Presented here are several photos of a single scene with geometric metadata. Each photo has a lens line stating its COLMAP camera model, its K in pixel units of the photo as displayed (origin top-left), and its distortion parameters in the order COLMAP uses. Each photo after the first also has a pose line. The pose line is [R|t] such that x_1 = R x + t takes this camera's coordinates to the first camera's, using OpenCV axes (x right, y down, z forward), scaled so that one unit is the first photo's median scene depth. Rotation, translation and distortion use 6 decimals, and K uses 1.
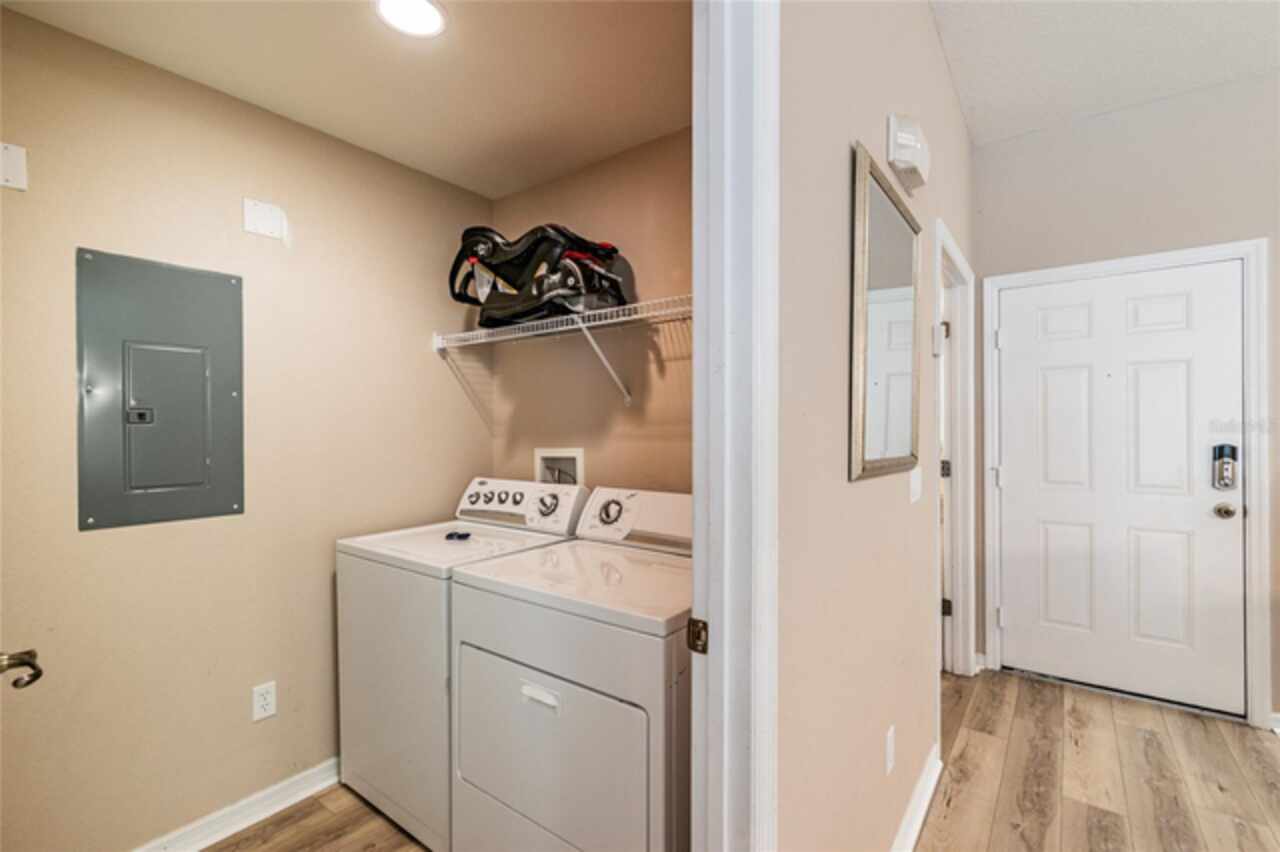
lens RADIAL K [[567.9, 0, 639.5], [0, 567.9, 427.8], [0, 0, 1]] dist [-0.002708, -0.000456]
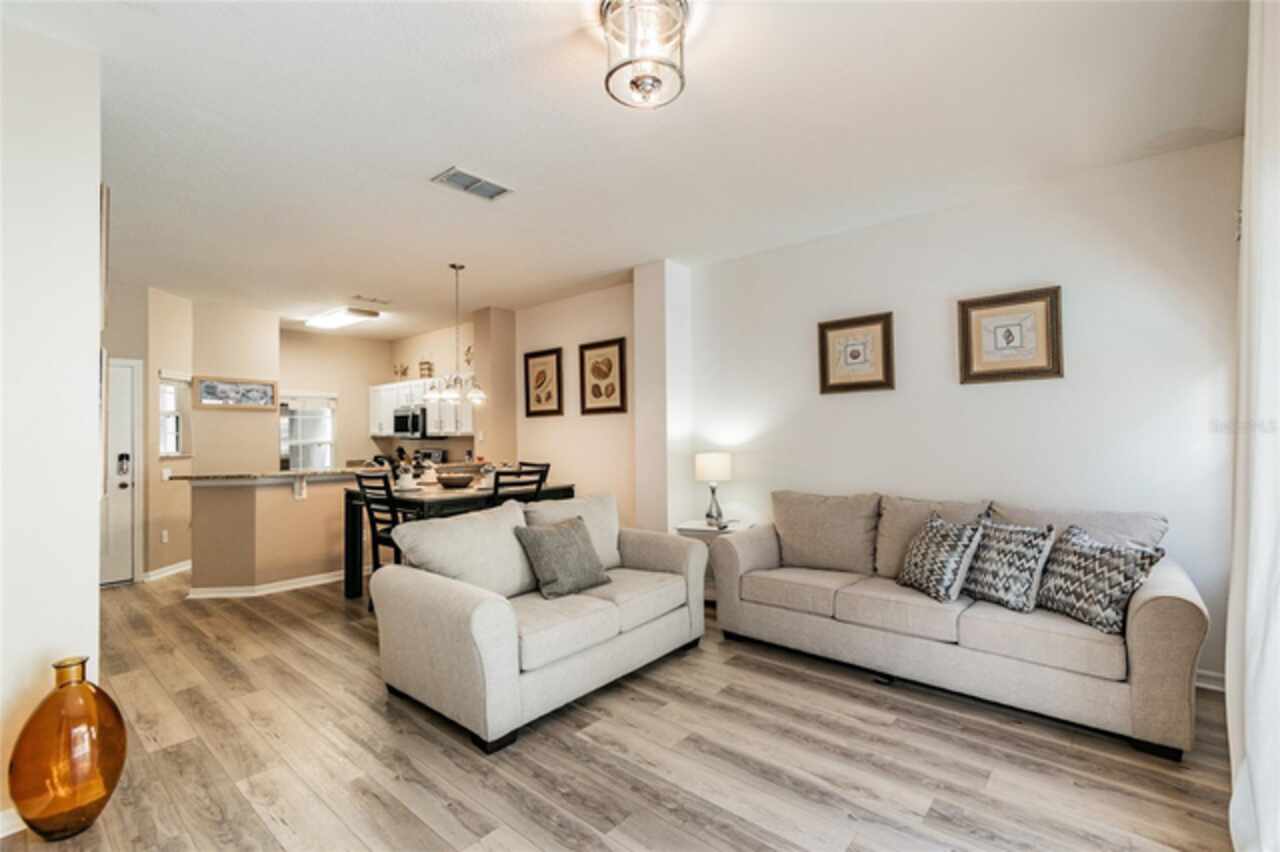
lens RADIAL K [[567.9, 0, 639.0], [0, 567.9, 428.3], [0, 0, 1]] dist [-0.002708, -0.000456]
pose [[0.038451, 0.015916, 0.999134, -1.001571], [0.009988, 0.999817, -0.016311, -0.009731], [-0.999211, 0.010607, 0.038285, -0.999389]]
